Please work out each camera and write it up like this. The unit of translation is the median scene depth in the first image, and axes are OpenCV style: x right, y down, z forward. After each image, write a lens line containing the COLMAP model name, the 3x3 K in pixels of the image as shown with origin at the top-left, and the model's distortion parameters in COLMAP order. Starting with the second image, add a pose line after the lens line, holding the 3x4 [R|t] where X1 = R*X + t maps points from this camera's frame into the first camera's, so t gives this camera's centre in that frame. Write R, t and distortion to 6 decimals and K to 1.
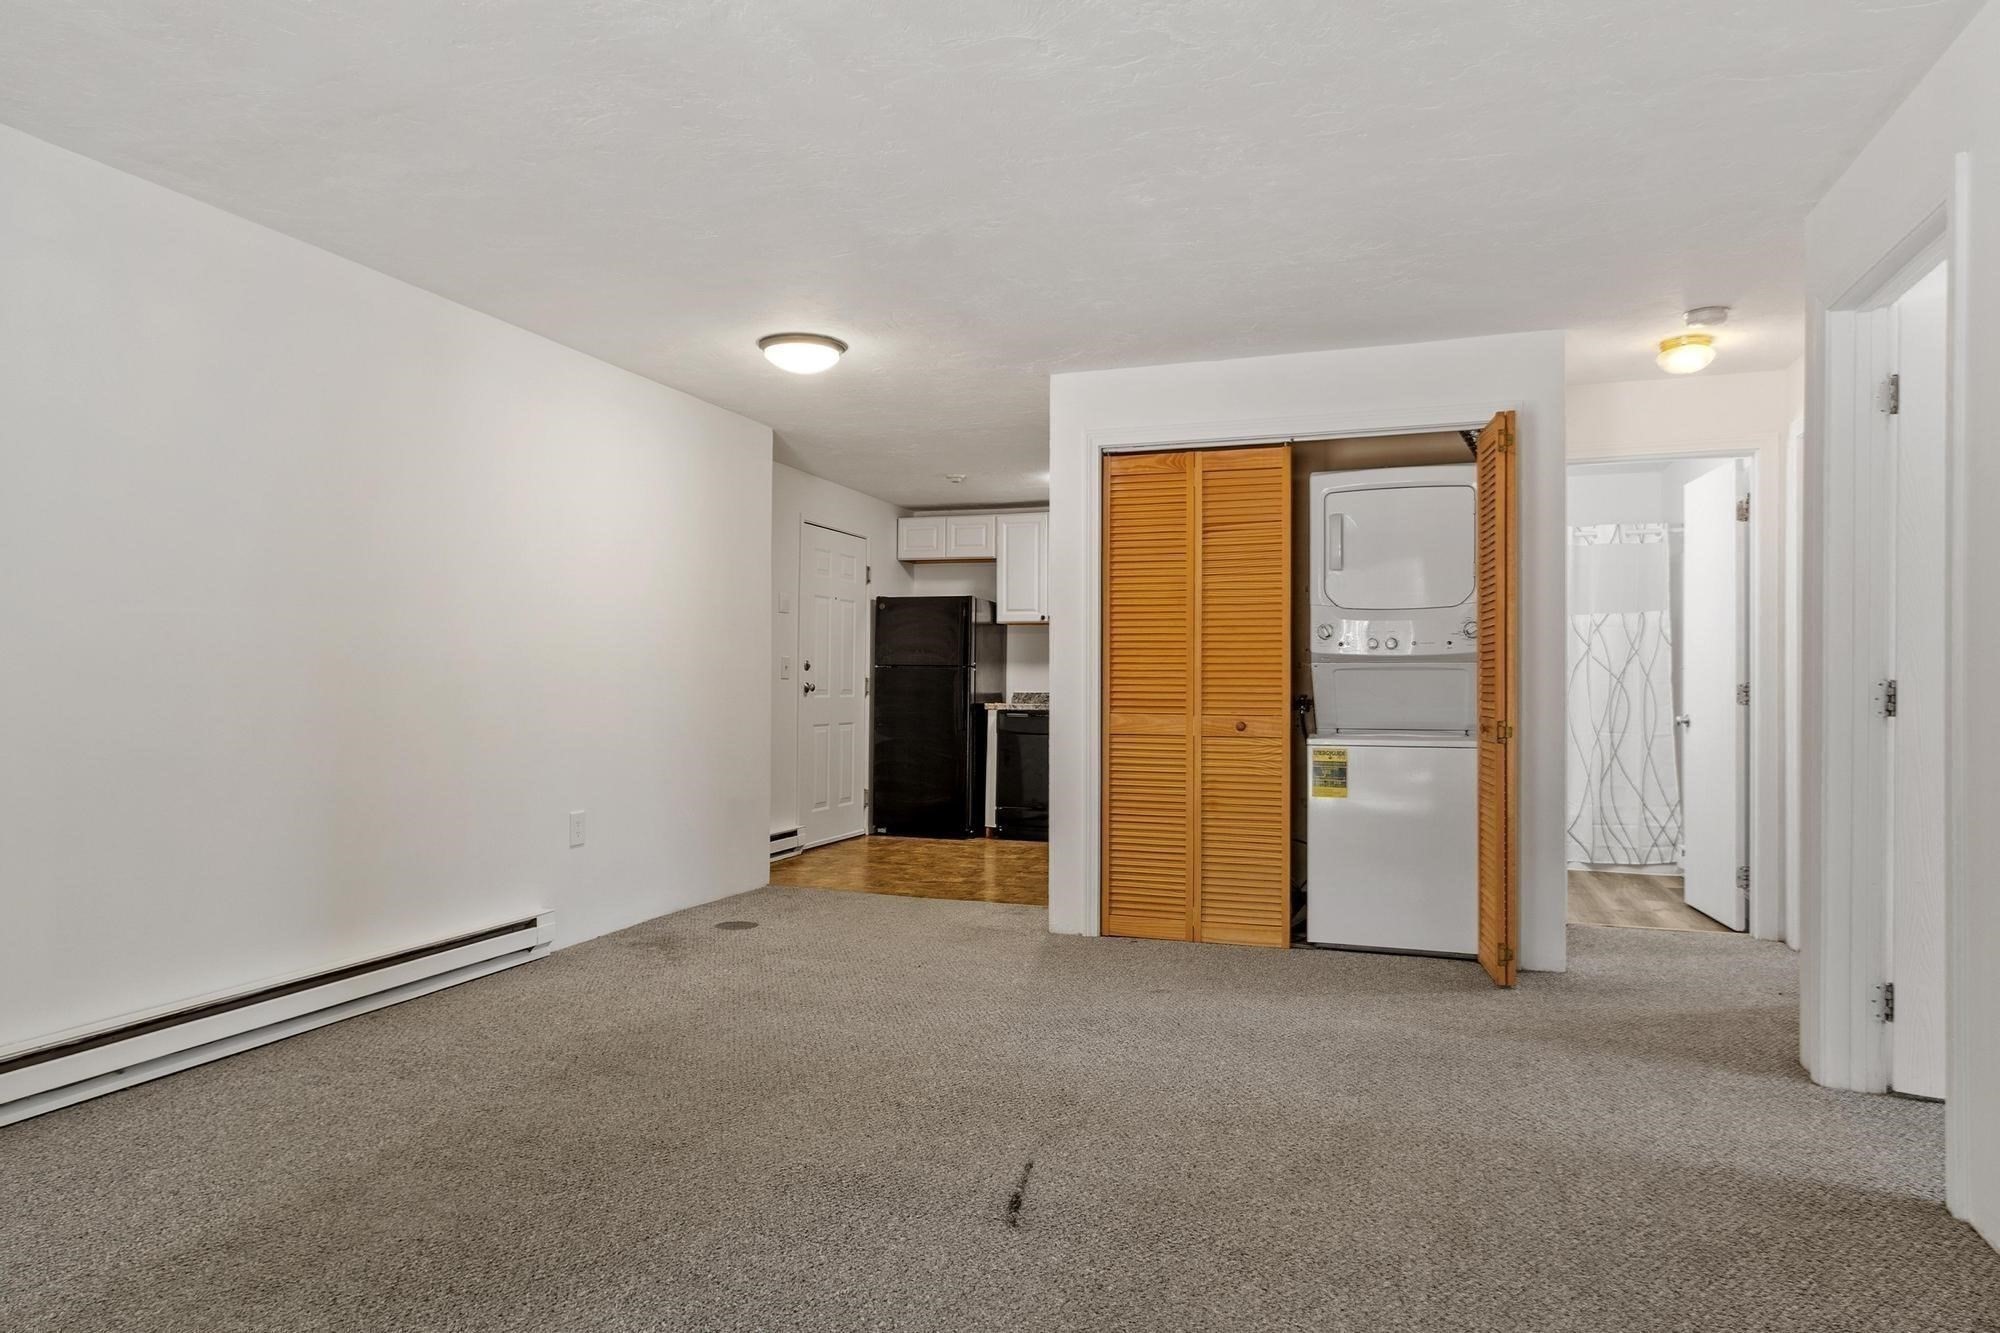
lens RADIAL K [[1196.8, 0, 992.0], [0, 1196.8, 682.3], [0, 0, 1]] dist [-0.001040, -0.000043]
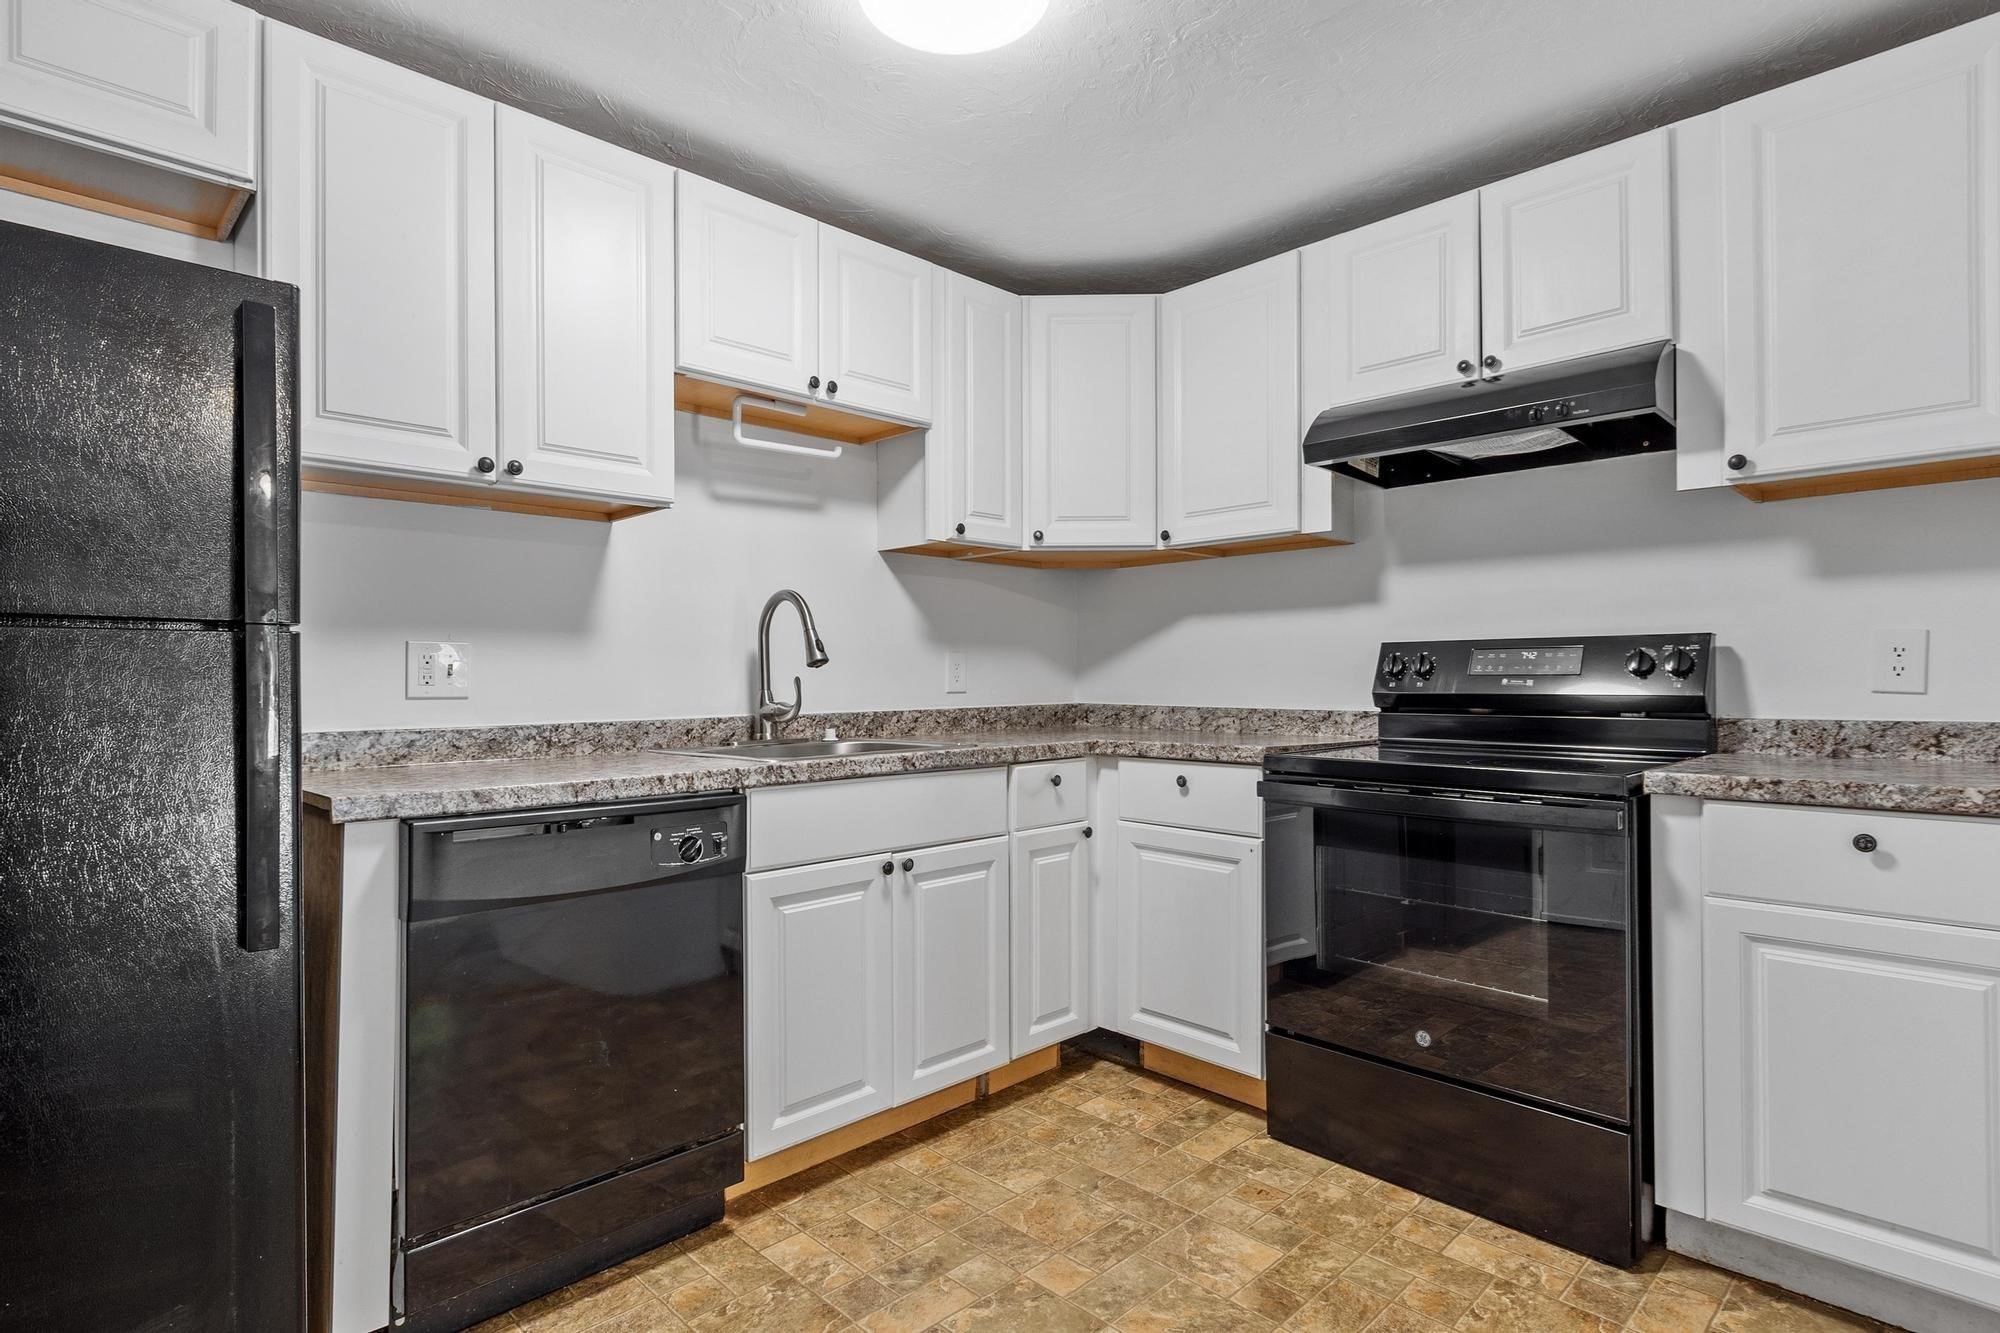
lens RADIAL K [[955.7, 0, 1065.6], [0, 955.7, 669.1], [0, 0, 1]] dist [-0.000212, 0.000141]
pose [[0.377334, 0.003323, 0.926071, -0.124647], [0.002232, 0.999987, -0.004498, -0.005083], [-0.926075, 0.003764, 0.377321, 0.798142]]
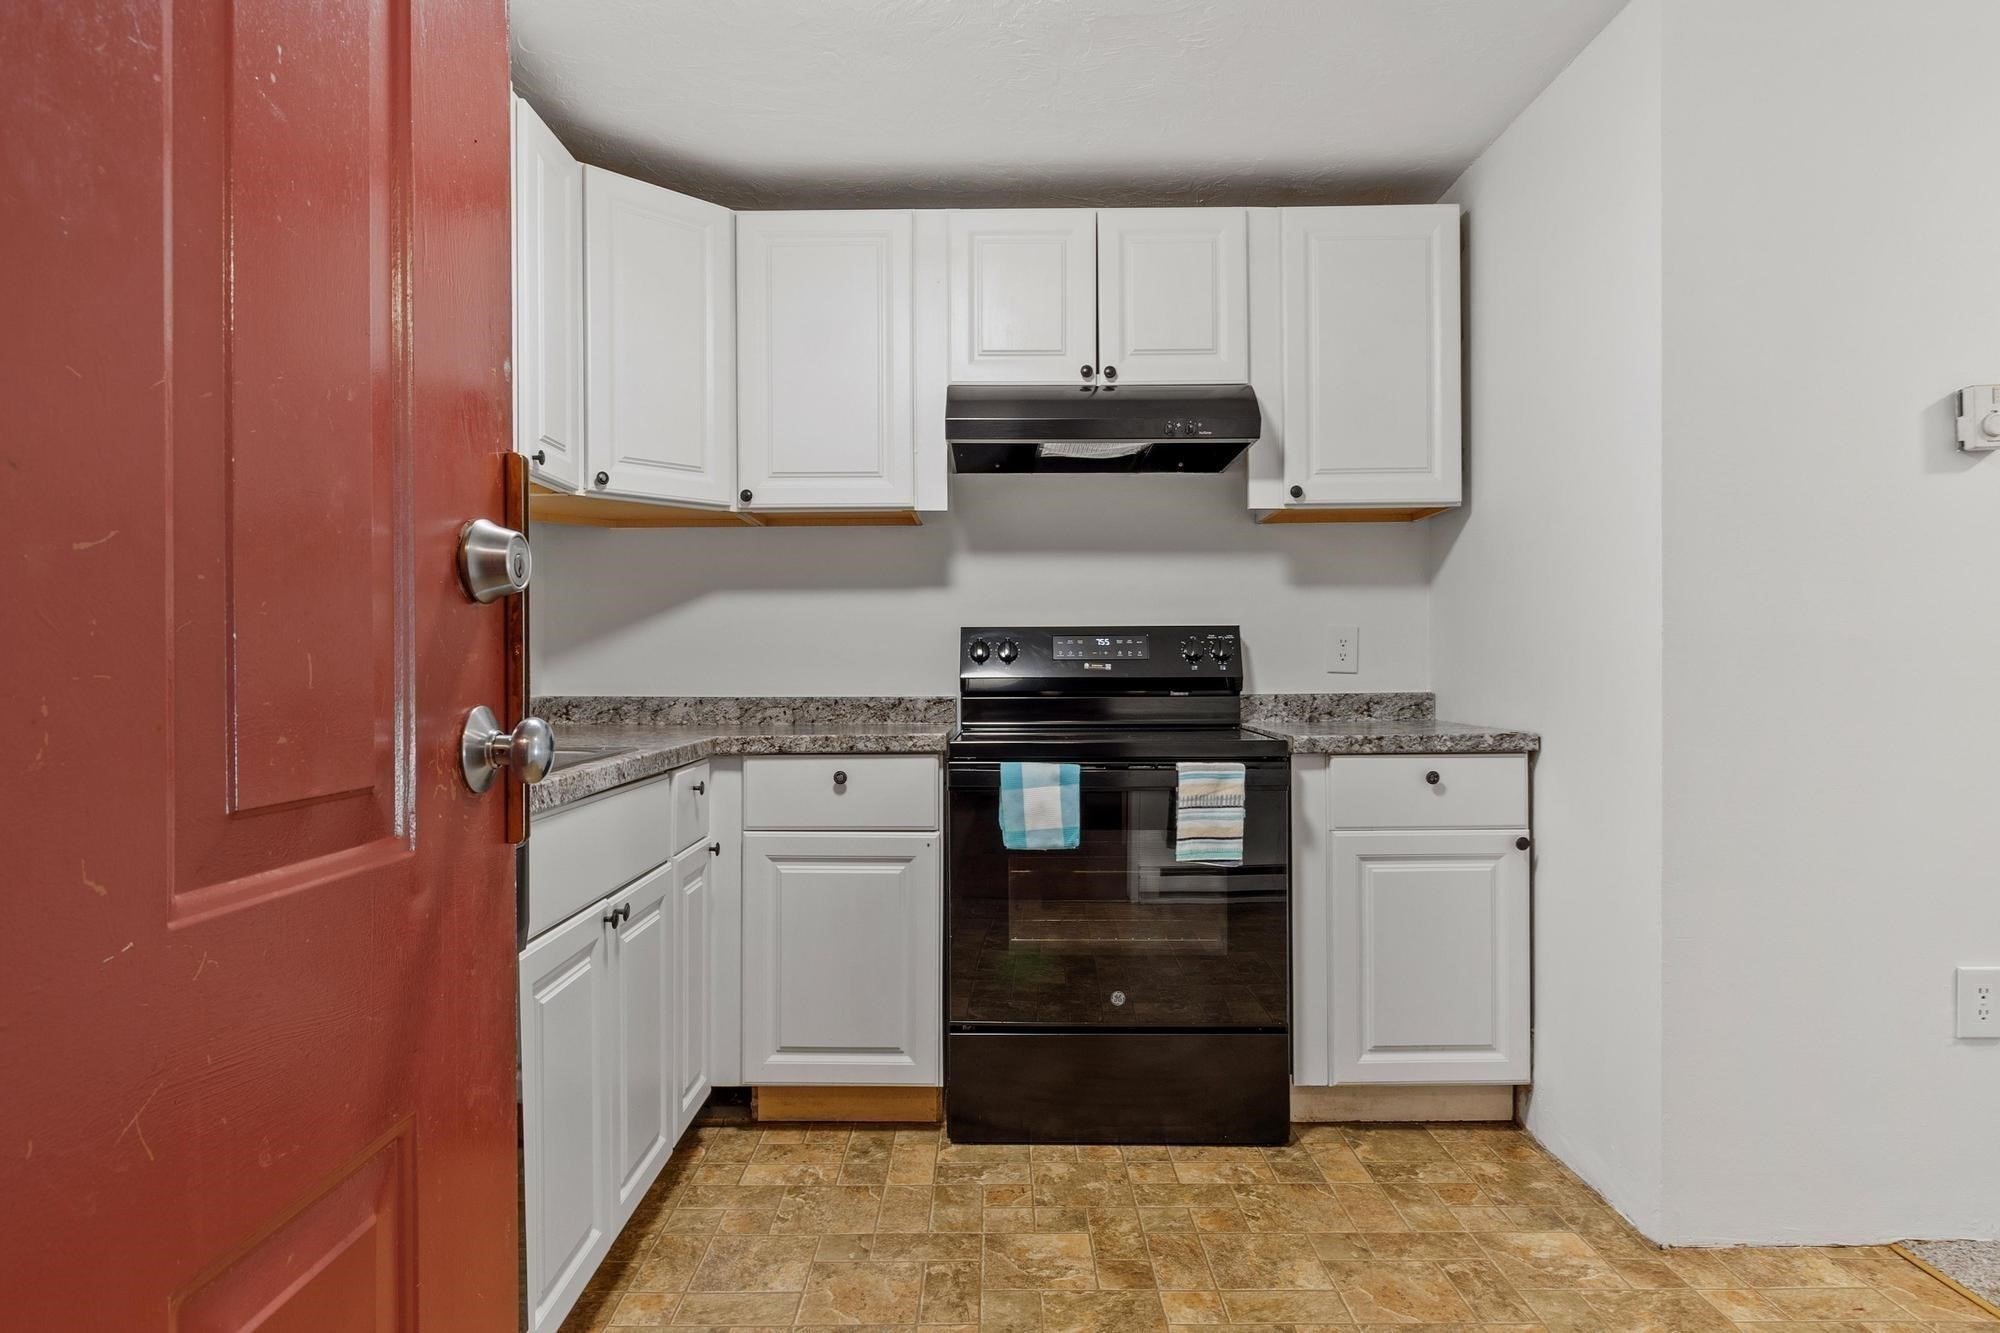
lens RADIAL K [[1042.9, 0, 1026.6], [0, 1042.9, 662.5], [0, 0, 1]] dist [0.002498, -0.000258]
pose [[-0.337553, 0.001777, 0.941305, -0.122940], [0.000932, 0.999998, -0.001553, -0.002257], [-0.941306, 0.000353, -0.337554, 0.951085]]
